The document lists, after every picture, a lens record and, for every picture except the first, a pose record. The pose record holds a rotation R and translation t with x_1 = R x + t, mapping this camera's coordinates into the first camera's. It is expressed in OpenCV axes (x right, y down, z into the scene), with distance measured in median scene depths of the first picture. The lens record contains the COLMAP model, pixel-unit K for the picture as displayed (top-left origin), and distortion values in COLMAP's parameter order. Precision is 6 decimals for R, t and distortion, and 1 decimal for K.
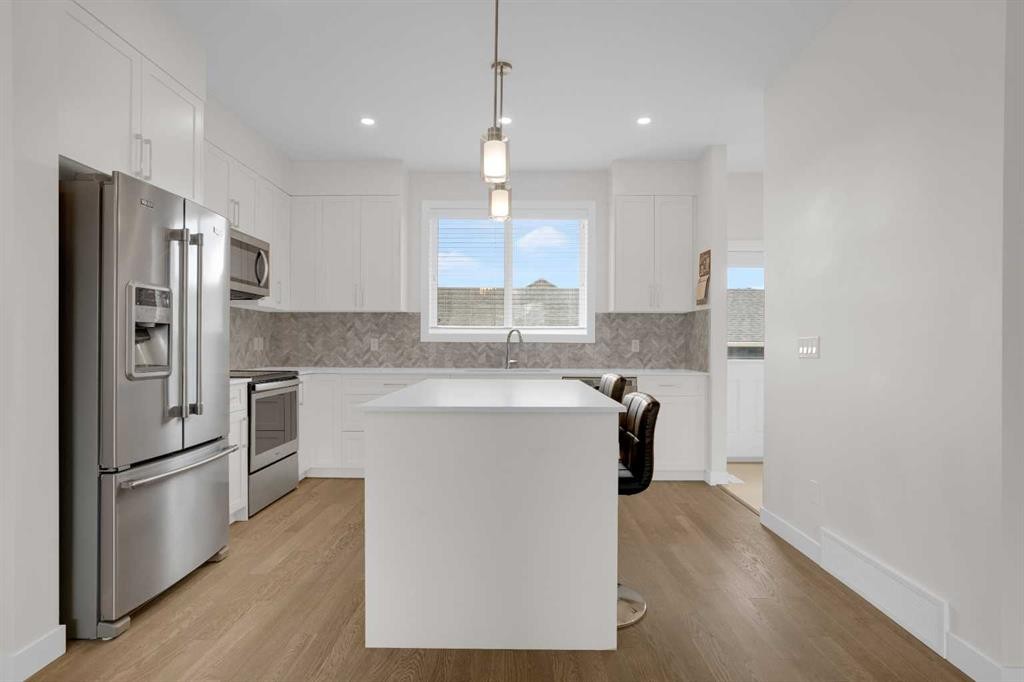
lens RADIAL K [[545.8, 0, 512.0], [0, 545.8, 341.0], [0, 0, 1]] dist [-0.022193, 0.000707]
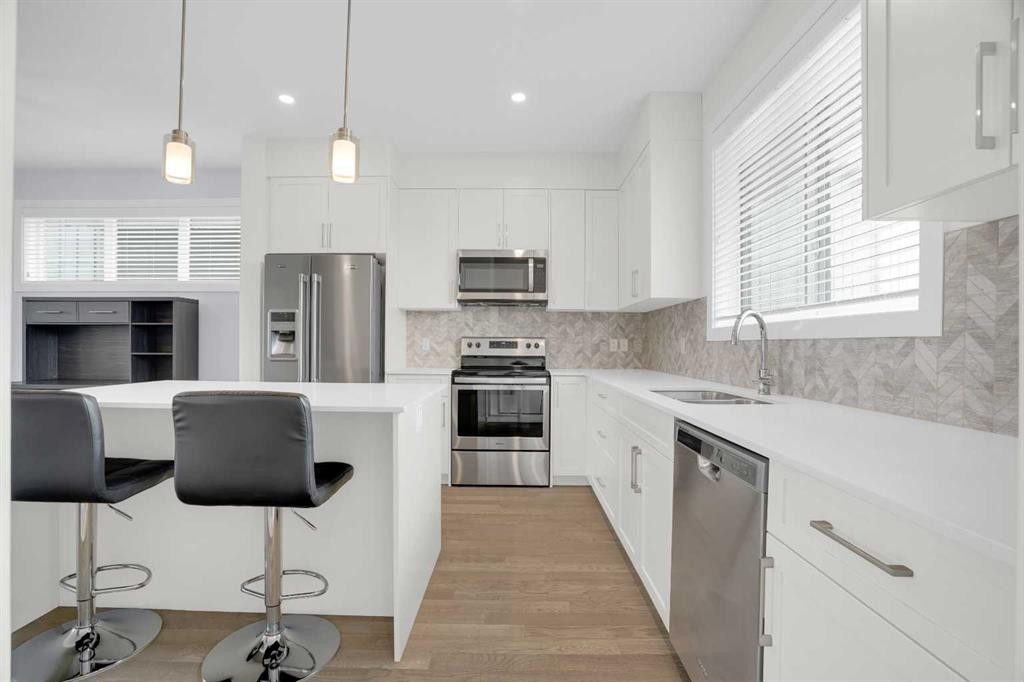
lens RADIAL K [[479.5, 0, 510.0], [0, 479.5, 350.6], [0, 0, 1]] dist [-0.030082, 0.000409]
pose [[-0.006122, 0.004944, -0.999969, 0.407752], [-0.001581, 0.999986, 0.004953, 0.010750], [0.999980, 0.001611, -0.006114, 0.775225]]
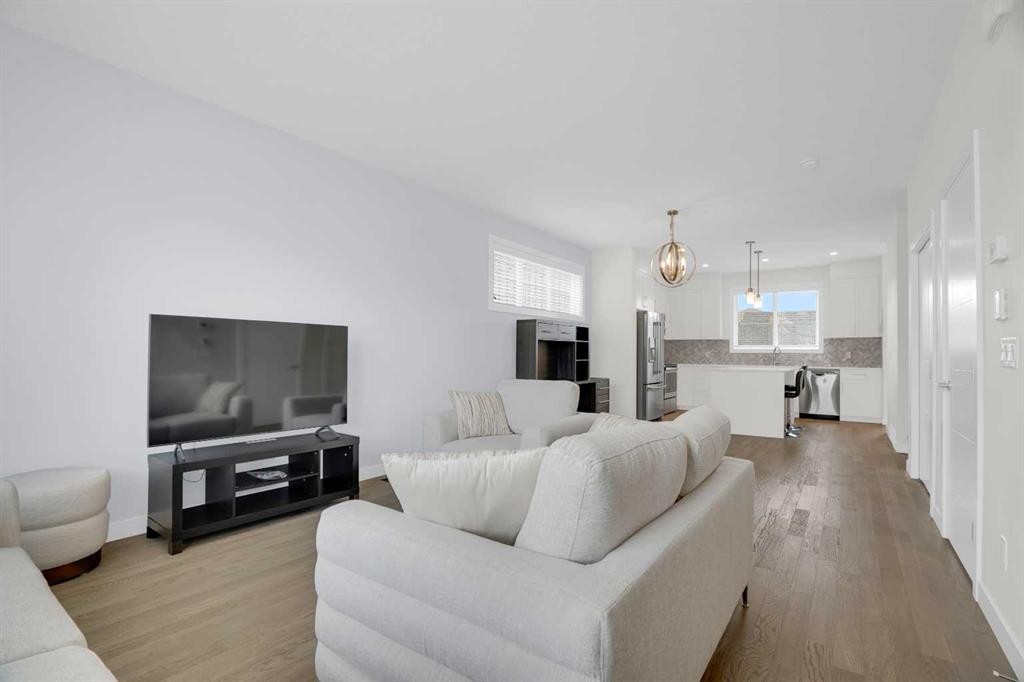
lens RADIAL K [[479.2, 0, 509.7], [0, 479.2, 344.9], [0, 0, 1]] dist [-0.067428, 0.029705]
pose [[0.817273, -0.008245, -0.576191, 0.200060], [-0.001103, 0.999873, -0.015872, 0.000649], [0.576249, 0.013607, 0.817161, -1.031129]]
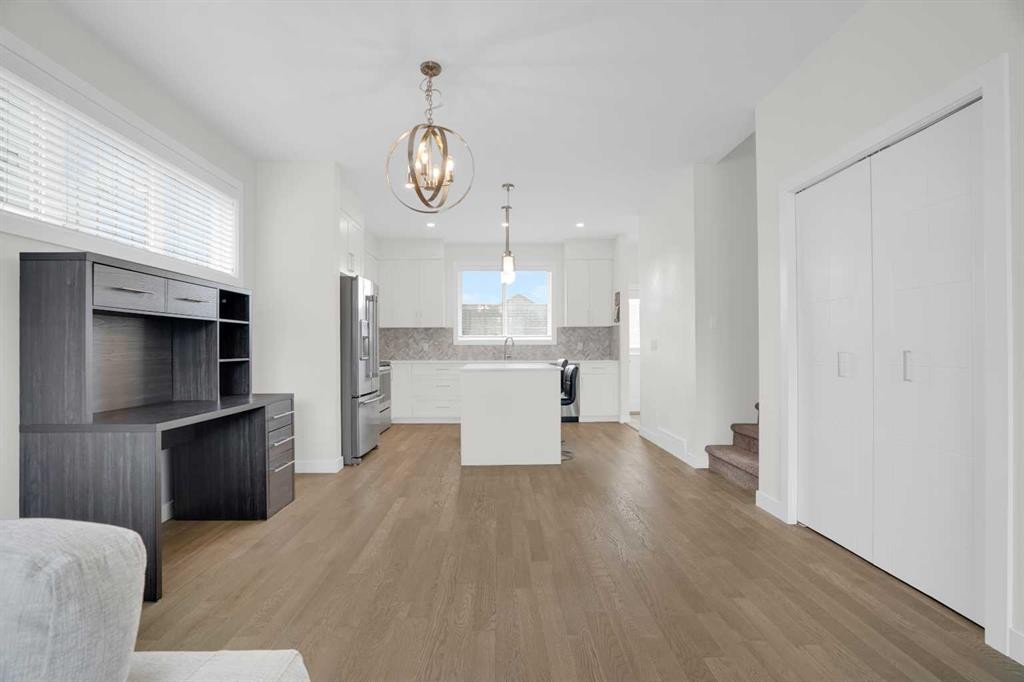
lens RADIAL K [[479.2, 0, 509.7], [0, 479.2, 344.9], [0, 0, 1]] dist [-0.067428, 0.029705]
pose [[0.999297, -0.009080, 0.036365, -0.047892], [0.009162, 0.999956, -0.002082, 0.006051], [-0.036344, 0.002414, 0.999336, -0.487662]]
